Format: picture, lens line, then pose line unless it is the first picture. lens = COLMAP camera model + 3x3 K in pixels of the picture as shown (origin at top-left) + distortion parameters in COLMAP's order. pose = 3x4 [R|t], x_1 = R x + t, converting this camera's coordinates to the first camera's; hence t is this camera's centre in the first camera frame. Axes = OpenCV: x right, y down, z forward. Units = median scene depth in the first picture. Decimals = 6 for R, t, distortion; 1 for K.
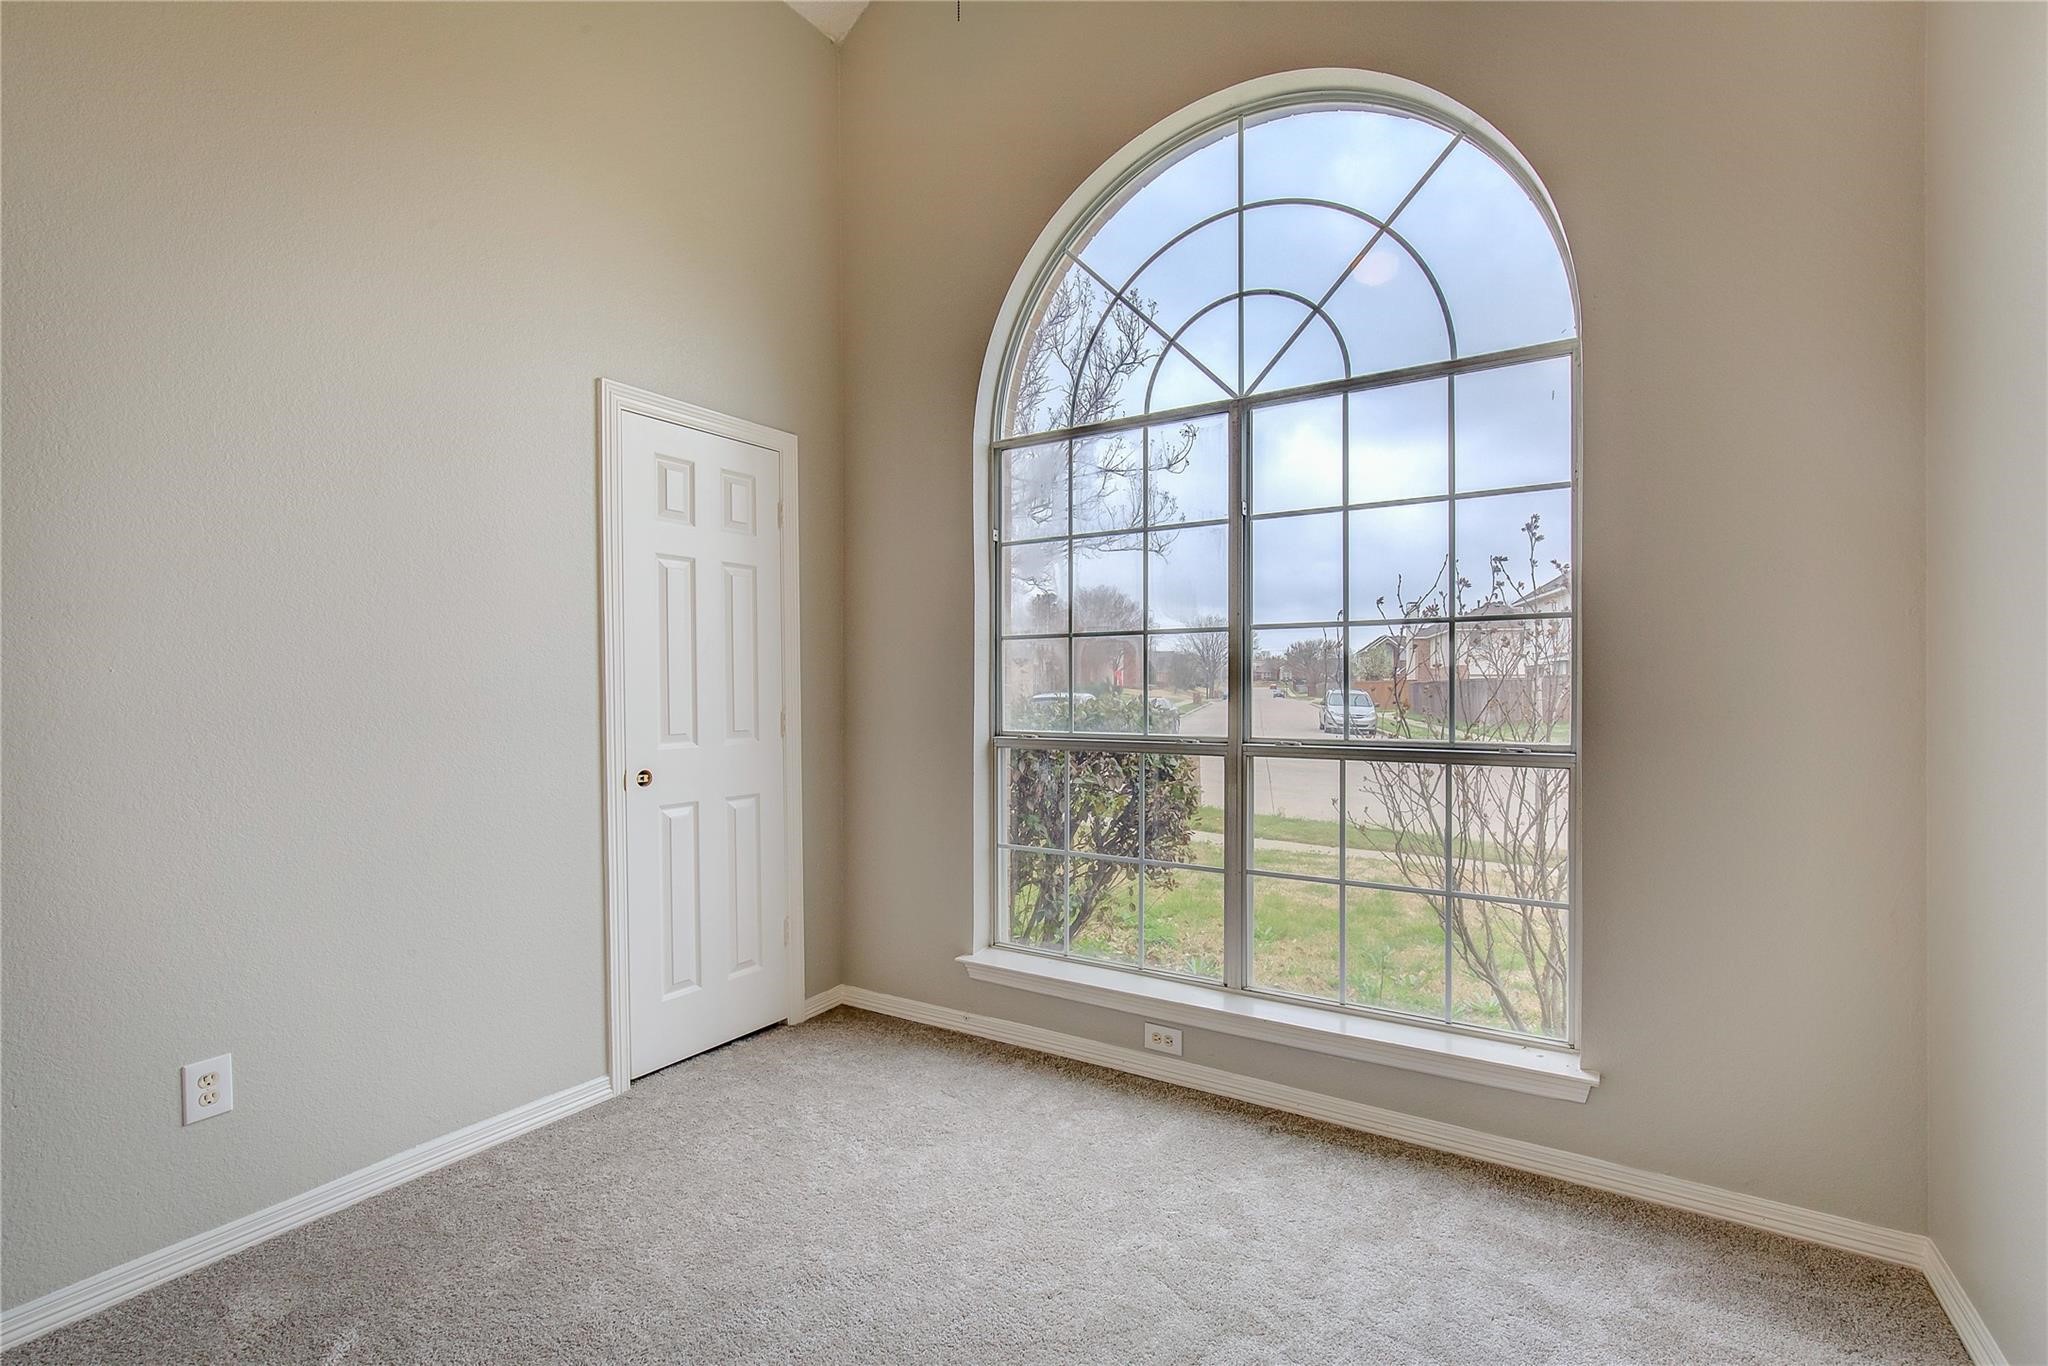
lens RADIAL K [[913.8, 0, 1038.3], [0, 913.8, 687.6], [0, 0, 1]] dist [-0.004443, 0.000761]
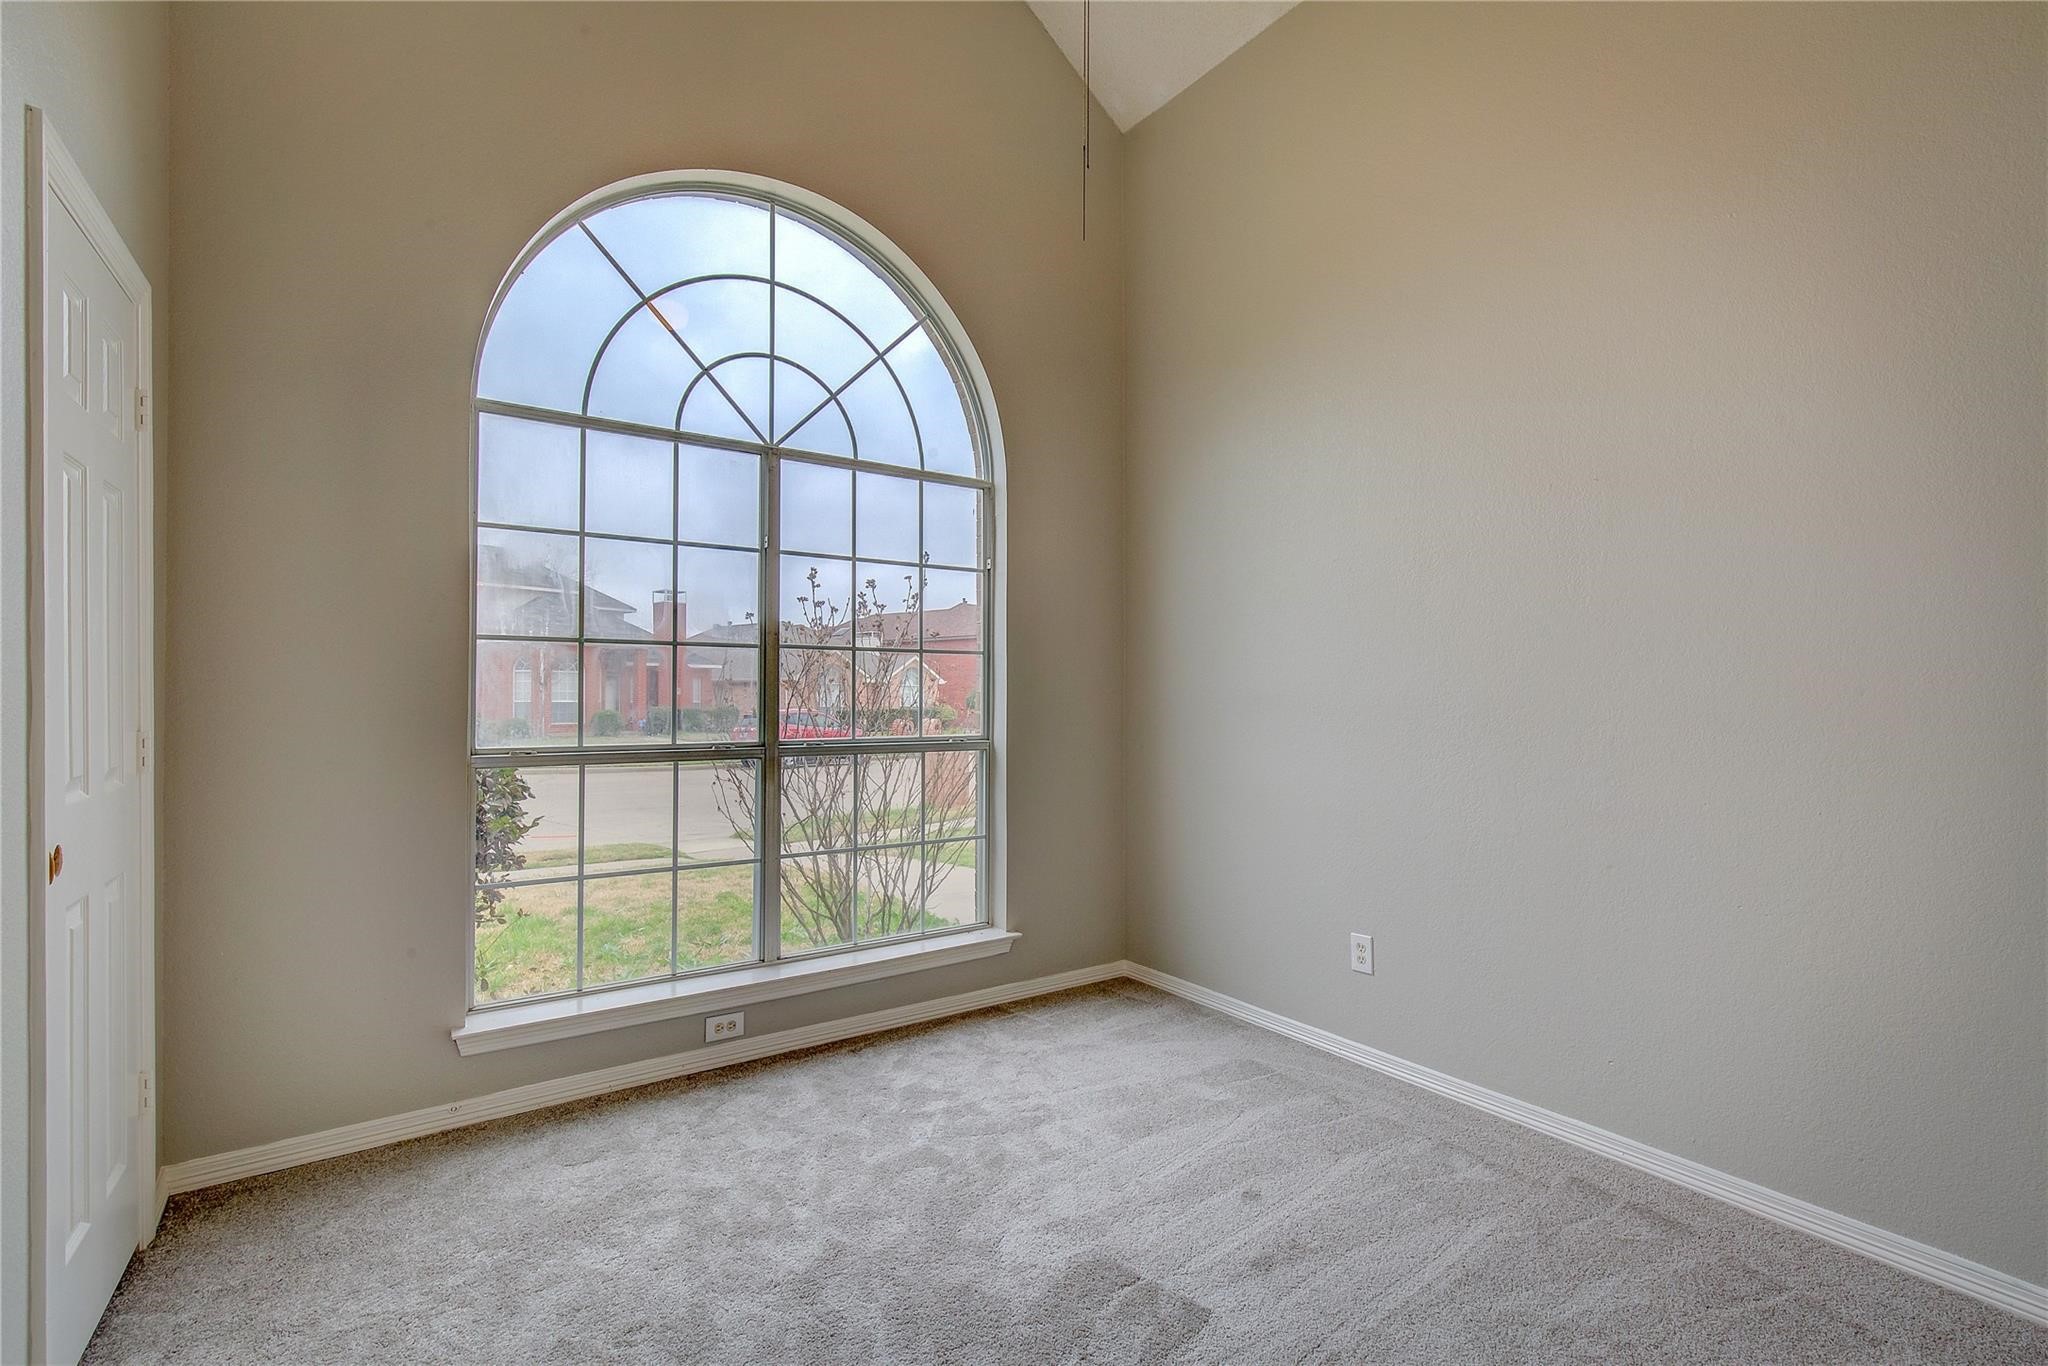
lens RADIAL K [[916.8, 0, 1032.0], [0, 916.8, 689.5], [0, 0, 1]] dist [-0.003389, -0.000099]
pose [[0.382687, 0.012270, 0.923796, -0.708278], [-0.003873, 0.999924, -0.011677, 0.001462], [-0.923870, 0.000891, 0.382706, 0.253000]]
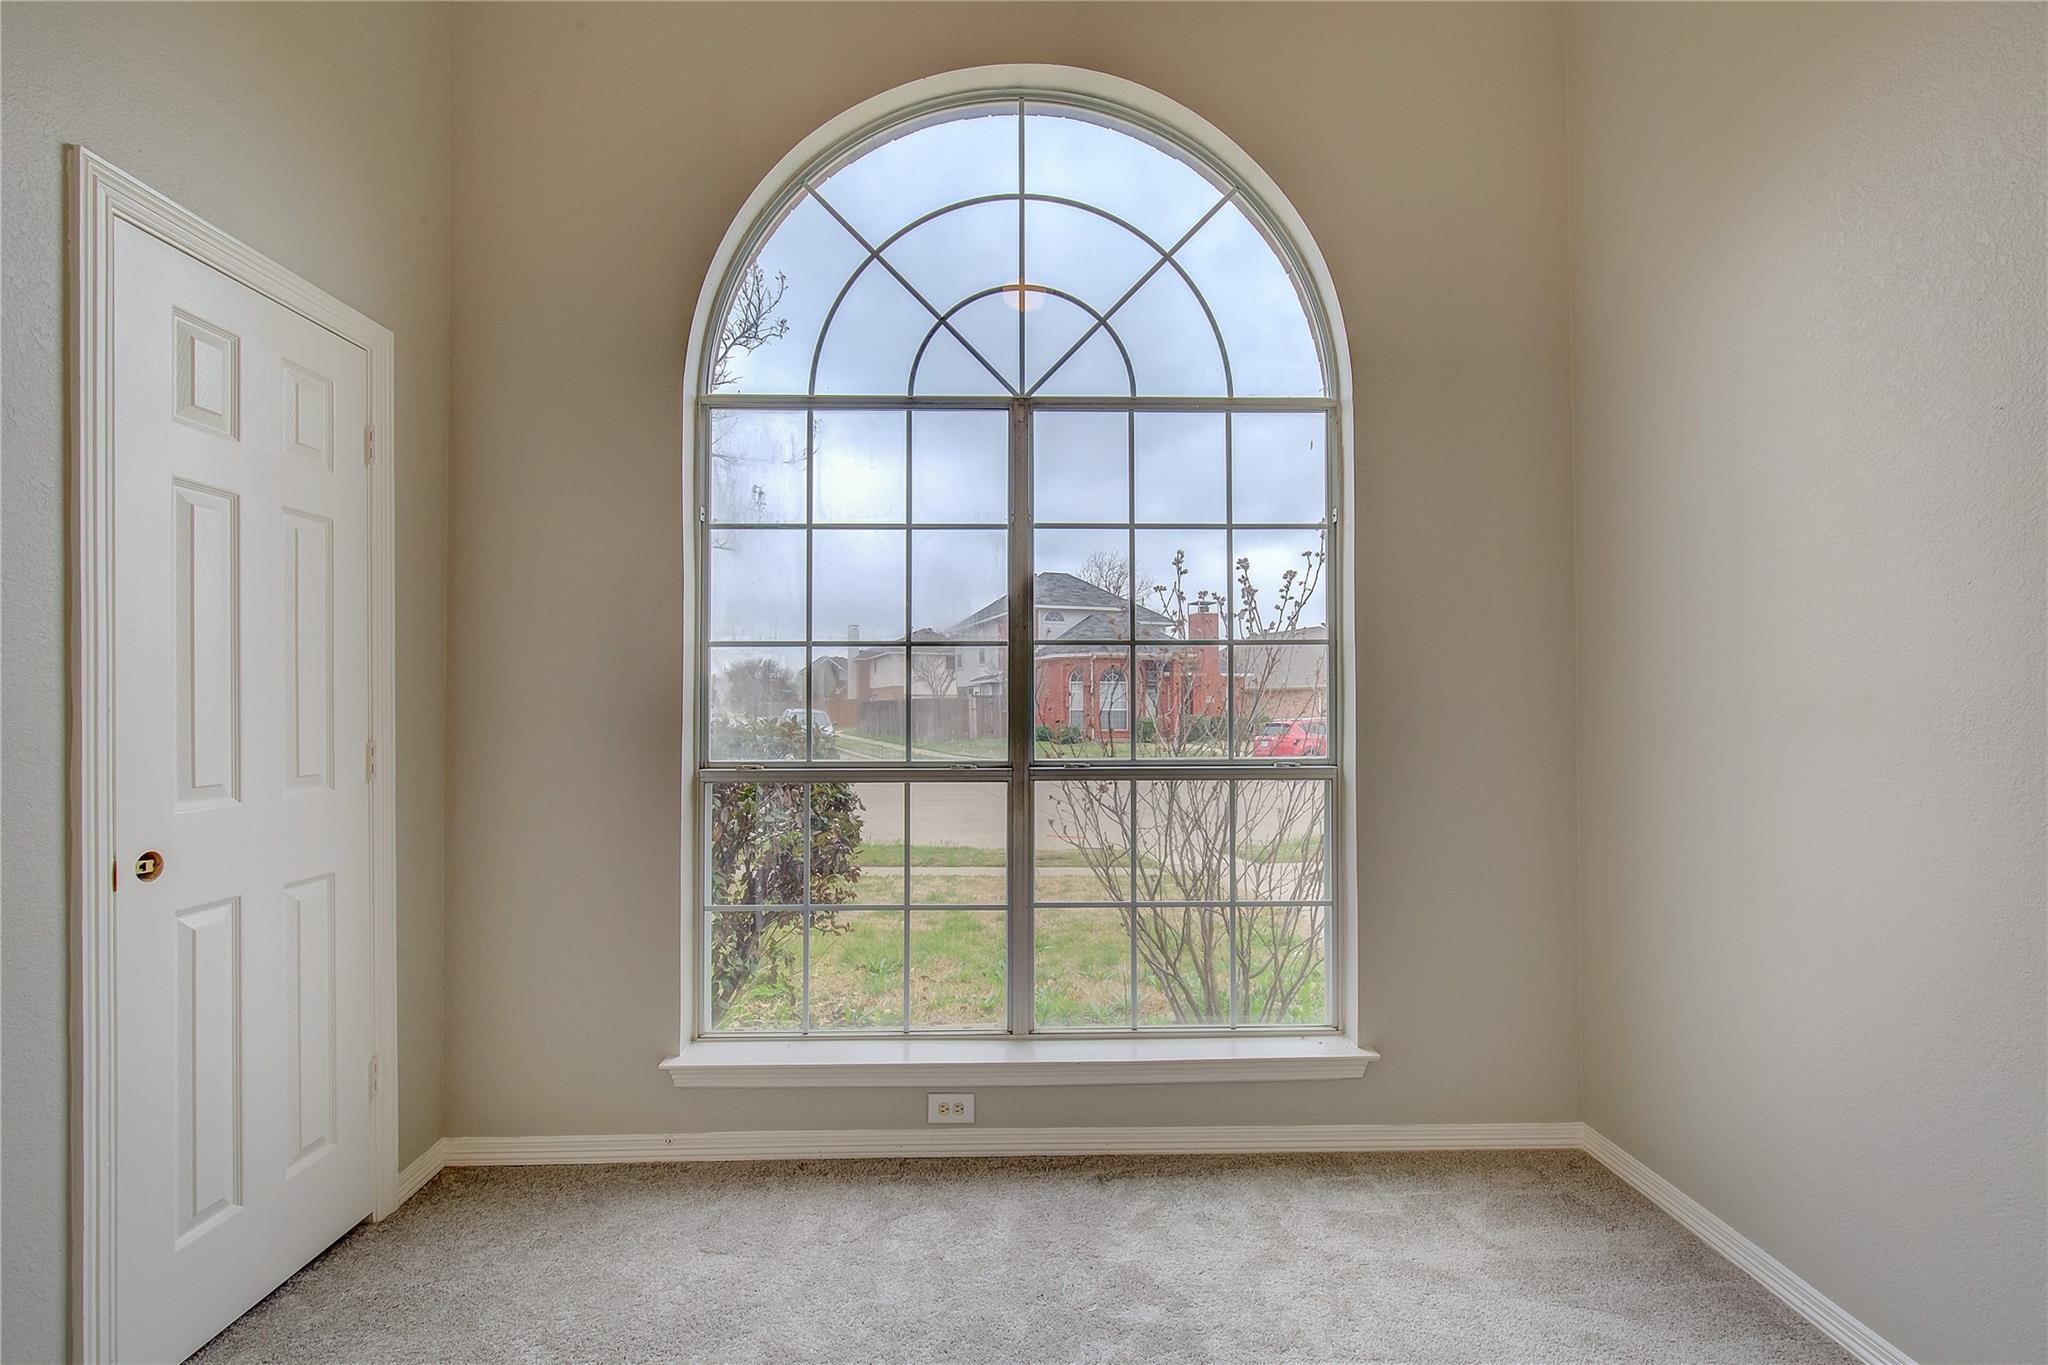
lens RADIAL K [[921.9, 0, 1025.9], [0, 921.9, 690.6], [0, 0, 1]] dist [-0.005298, 0.001280]
pose [[0.832815, 0.009519, 0.553470, -0.291112], [0.000033, 0.999851, -0.017246, -0.000591], [-0.553552, 0.014381, 0.832690, 0.215074]]
